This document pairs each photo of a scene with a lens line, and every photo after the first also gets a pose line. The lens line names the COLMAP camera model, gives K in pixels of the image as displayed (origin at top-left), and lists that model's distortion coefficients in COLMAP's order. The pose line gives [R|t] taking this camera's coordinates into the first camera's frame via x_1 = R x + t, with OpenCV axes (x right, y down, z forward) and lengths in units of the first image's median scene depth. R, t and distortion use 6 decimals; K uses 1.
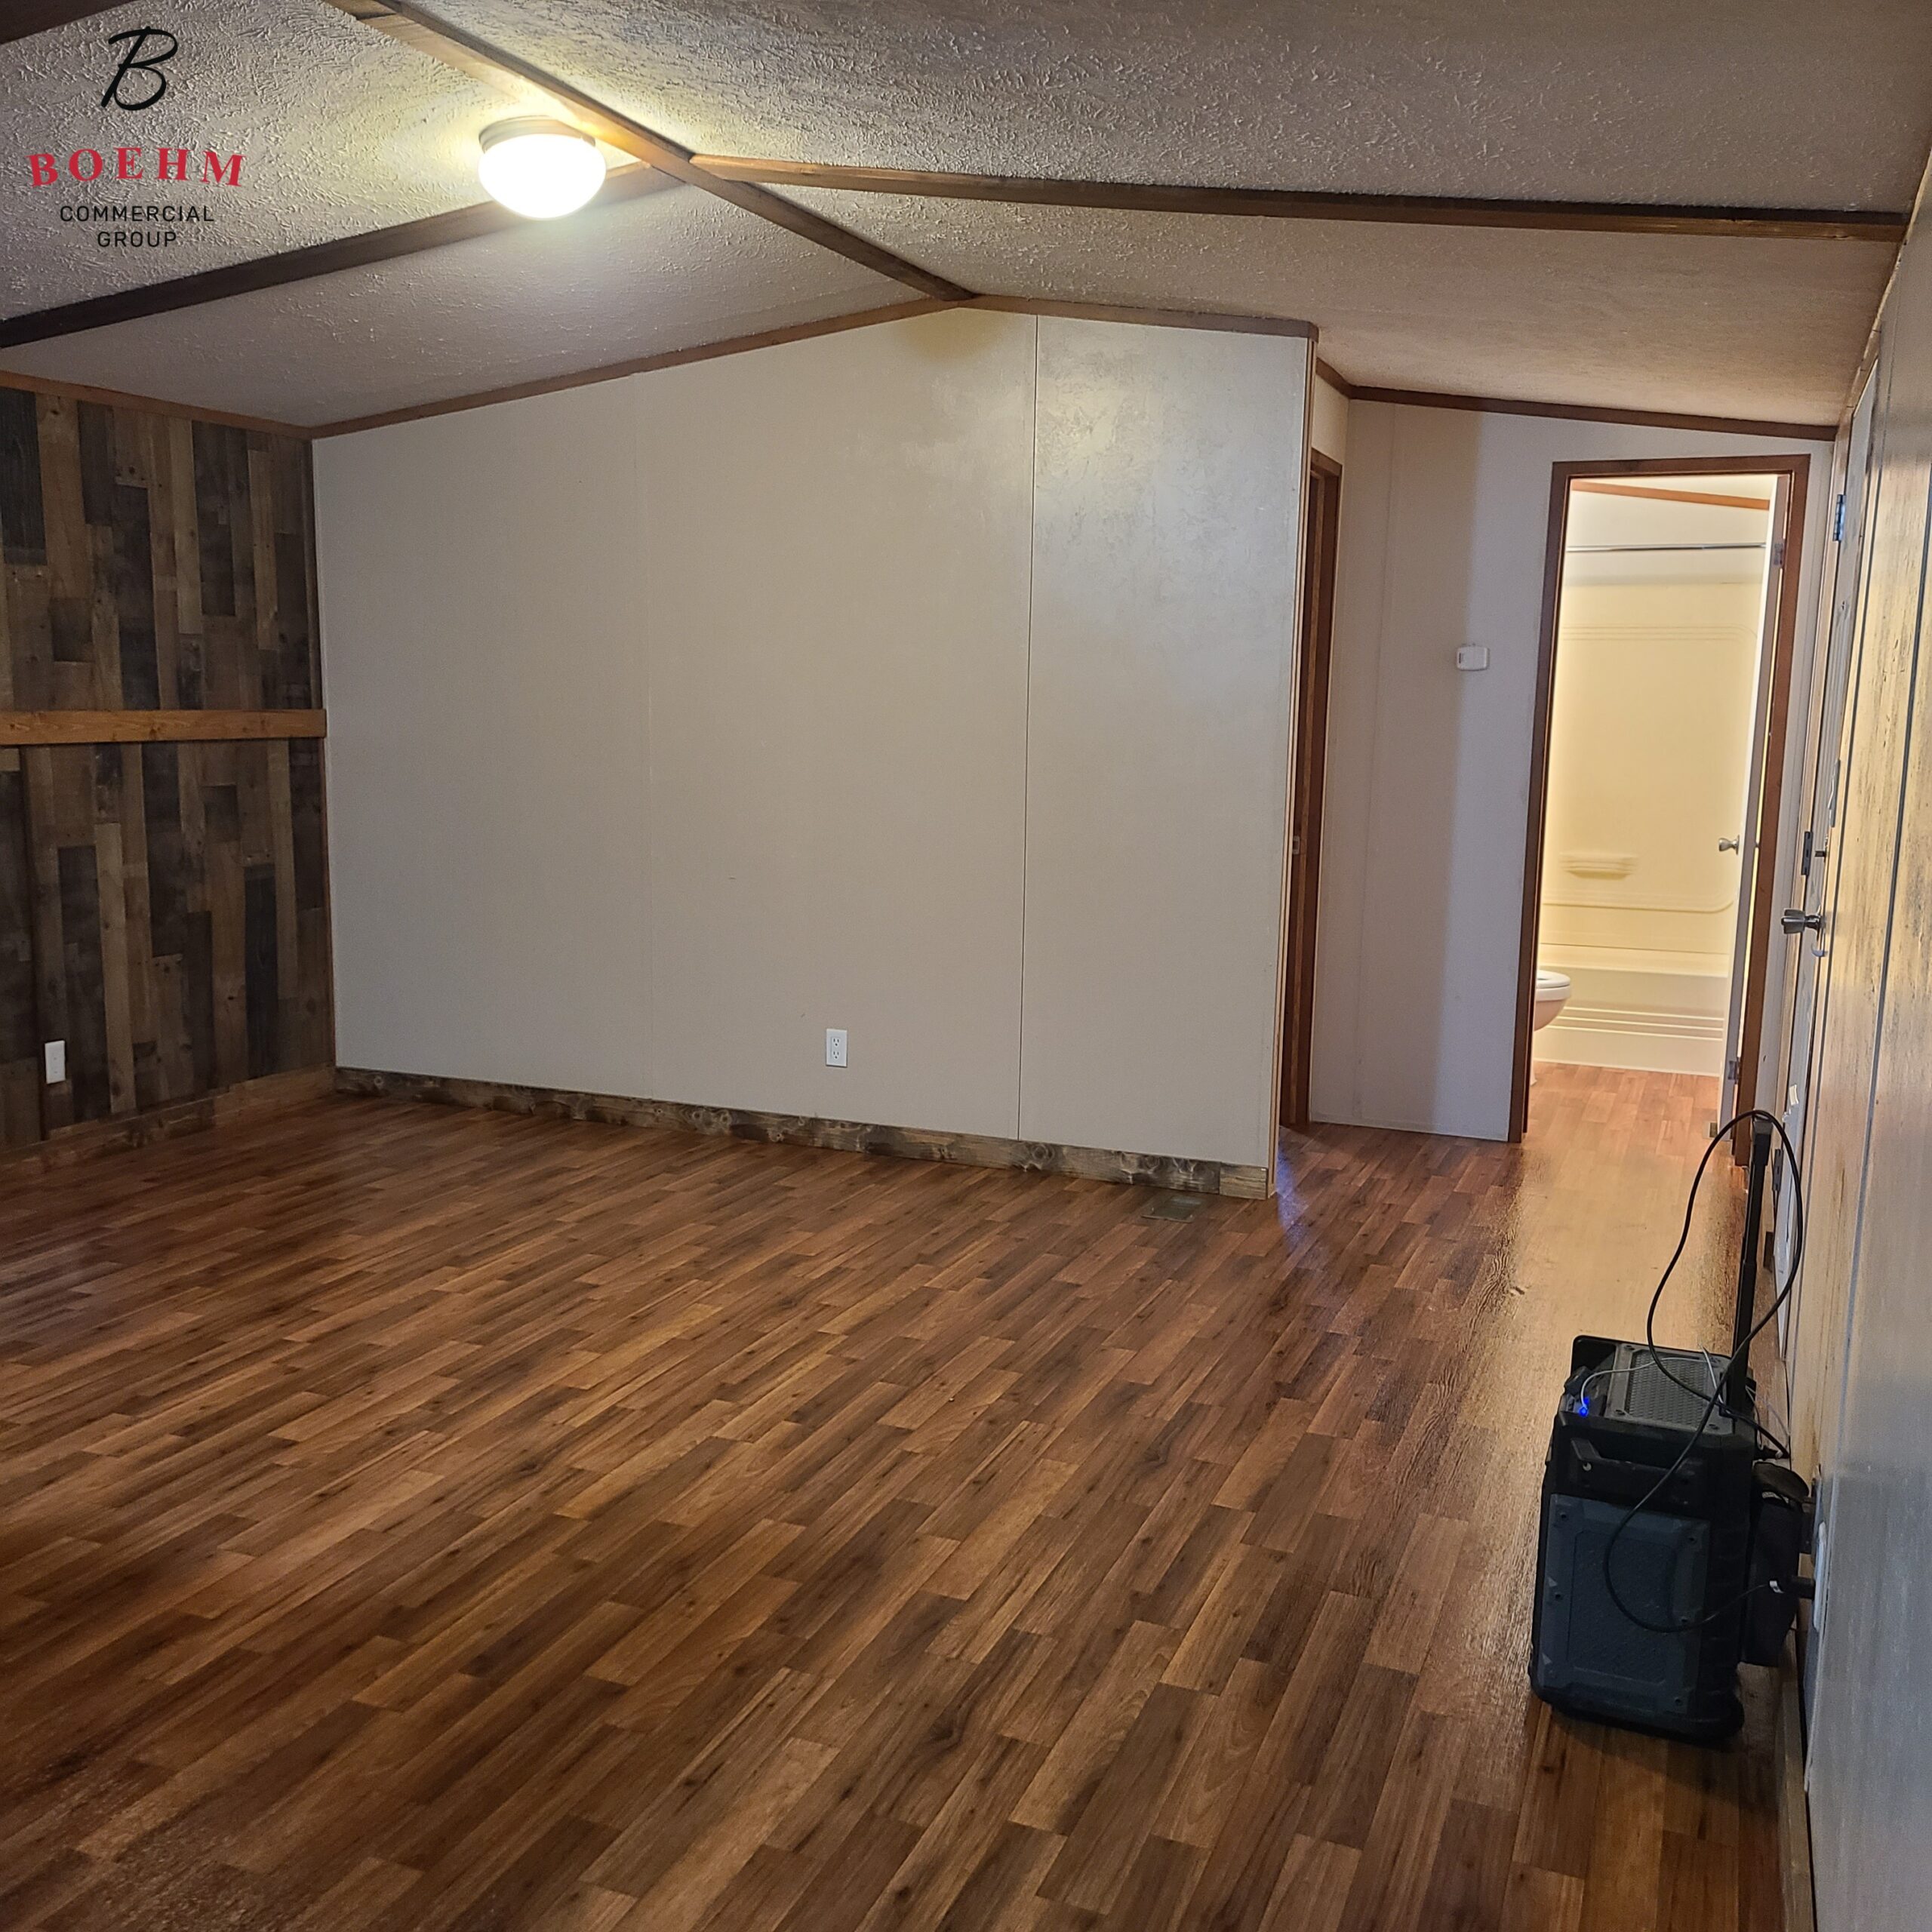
lens RADIAL K [[1903.2, 0, 965.0], [0, 1903.2, 1003.6], [0, 0, 1]] dist [0.004131, -0.017937]
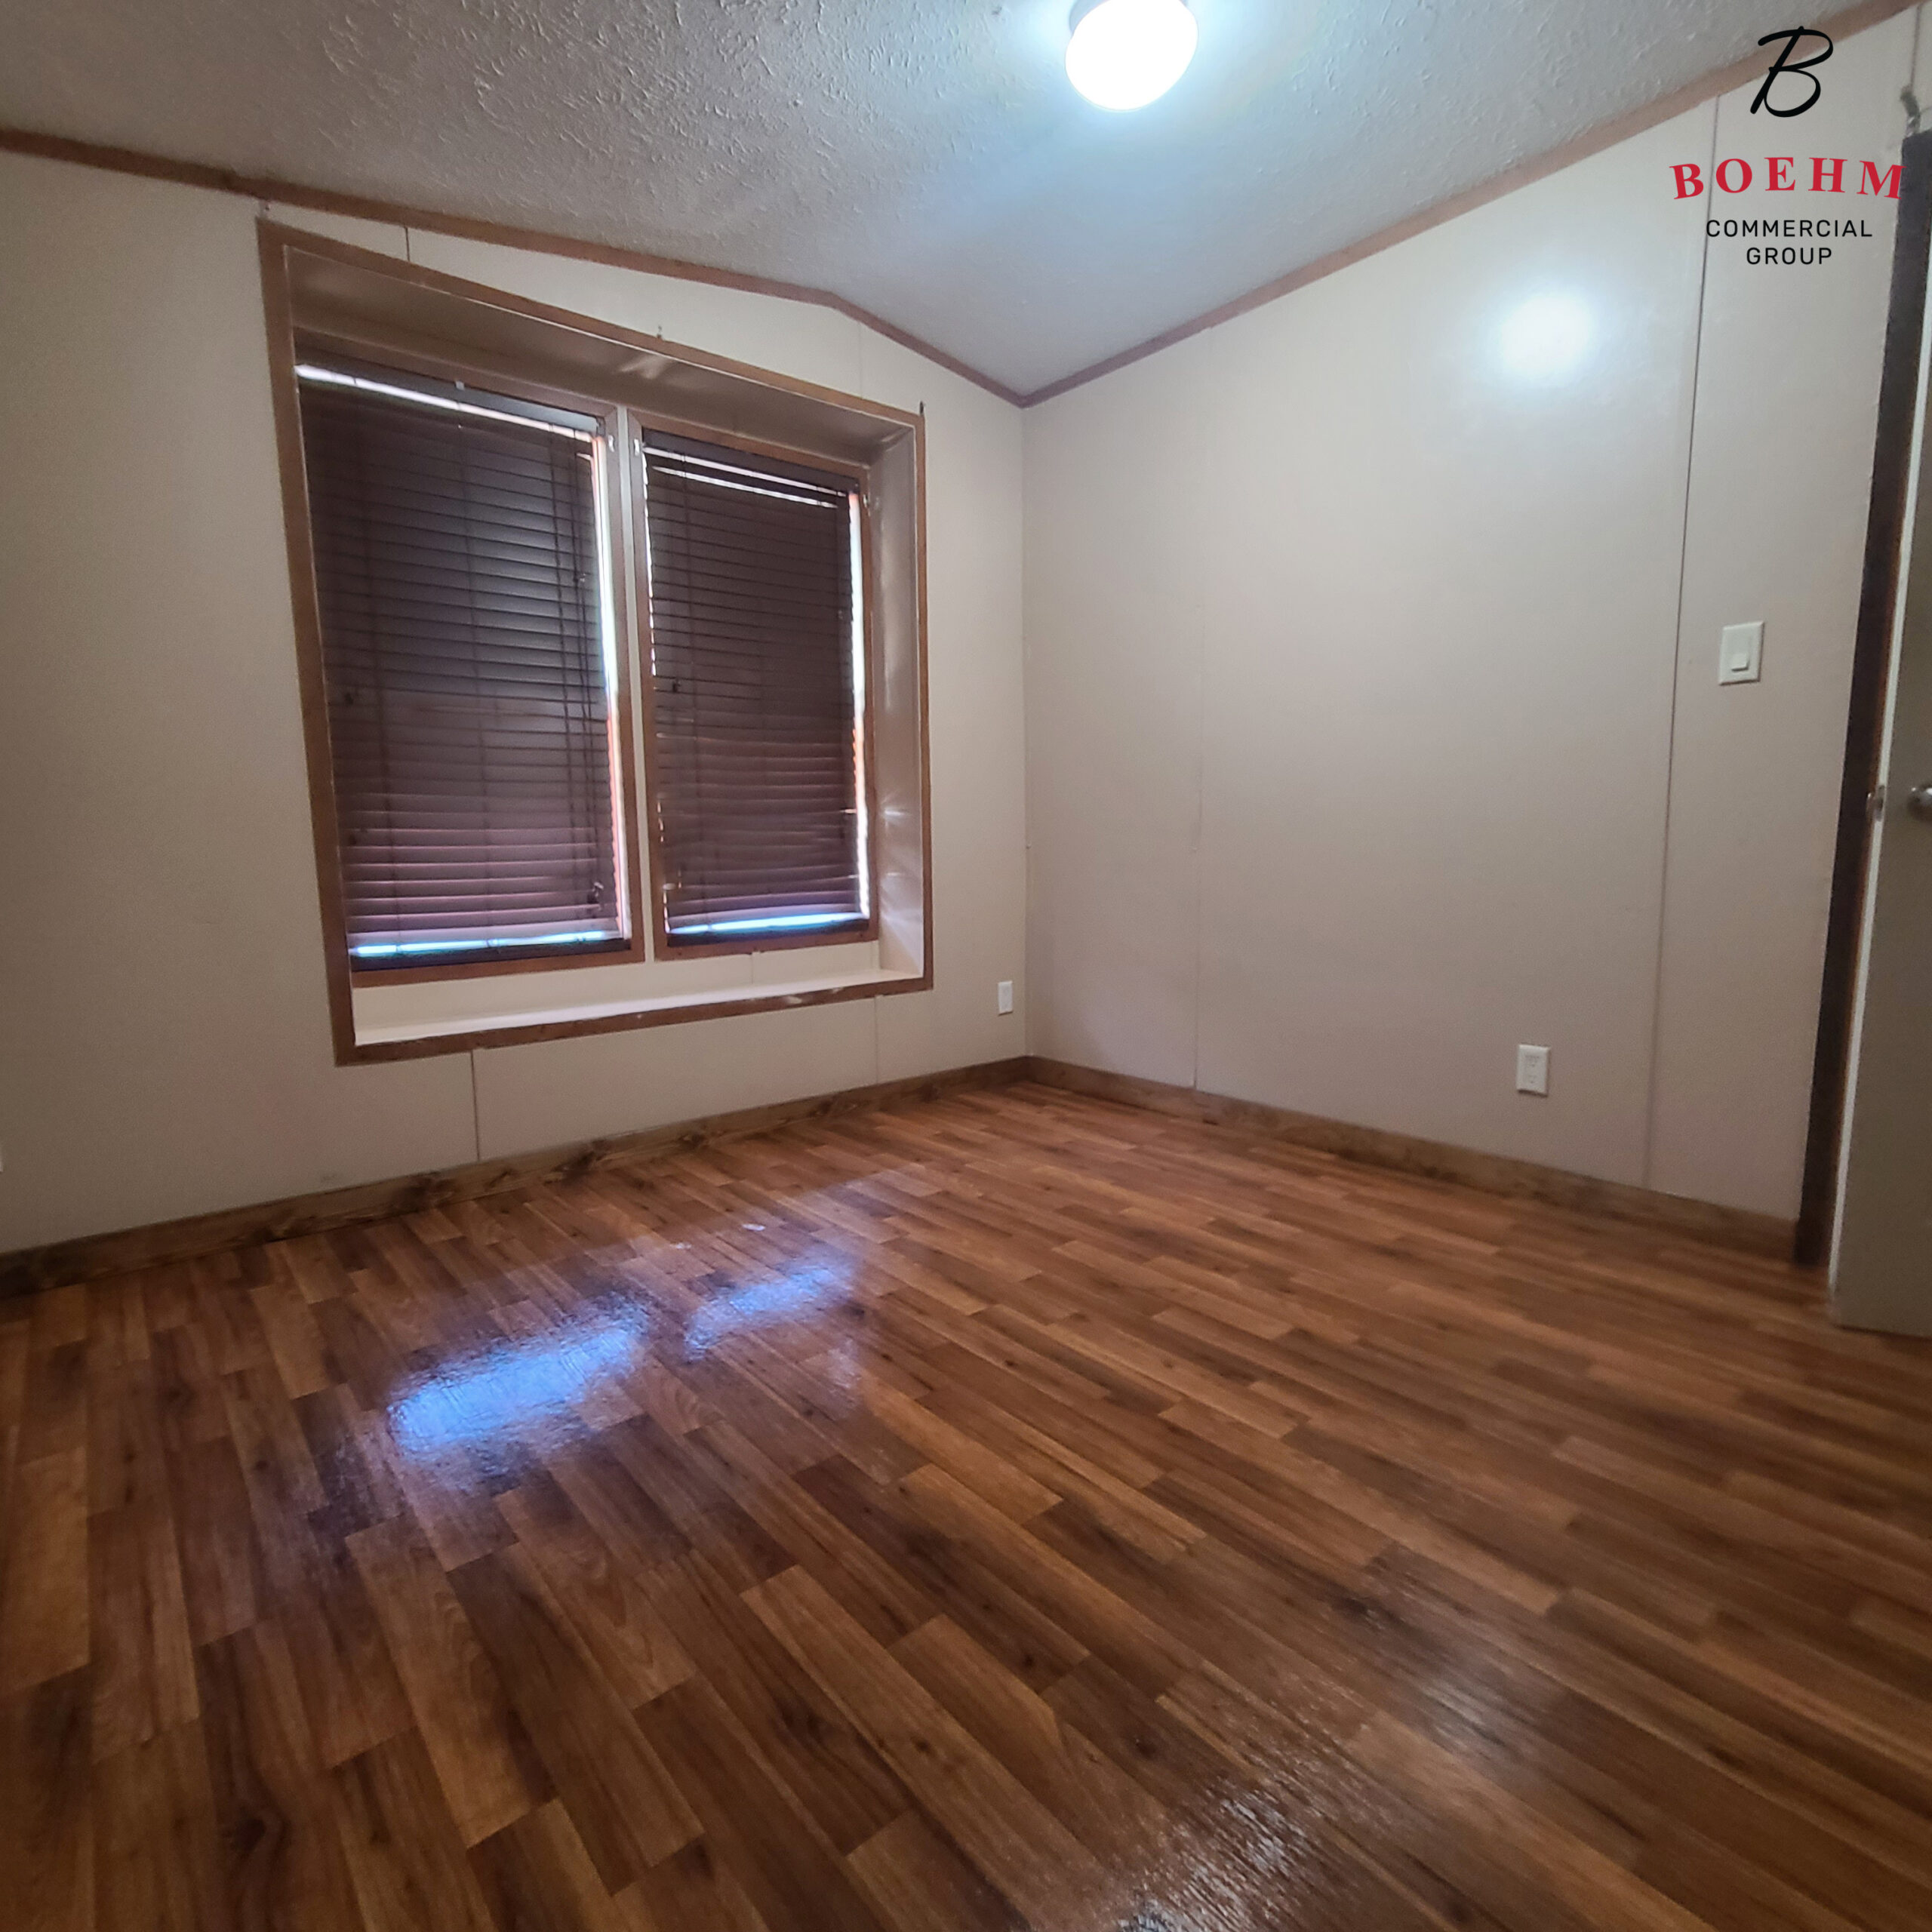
lens RADIAL K [[1054.8, 0, 967.1], [0, 1054.8, 977.8], [0, 0, 1]] dist [-0.006134, -0.000615]
pose [[0.475514, -0.144899, 0.867693, -0.354413], [0.165081, 0.983517, 0.073773, -0.009410], [-0.864080, 0.108159, 0.491596, 0.569797]]
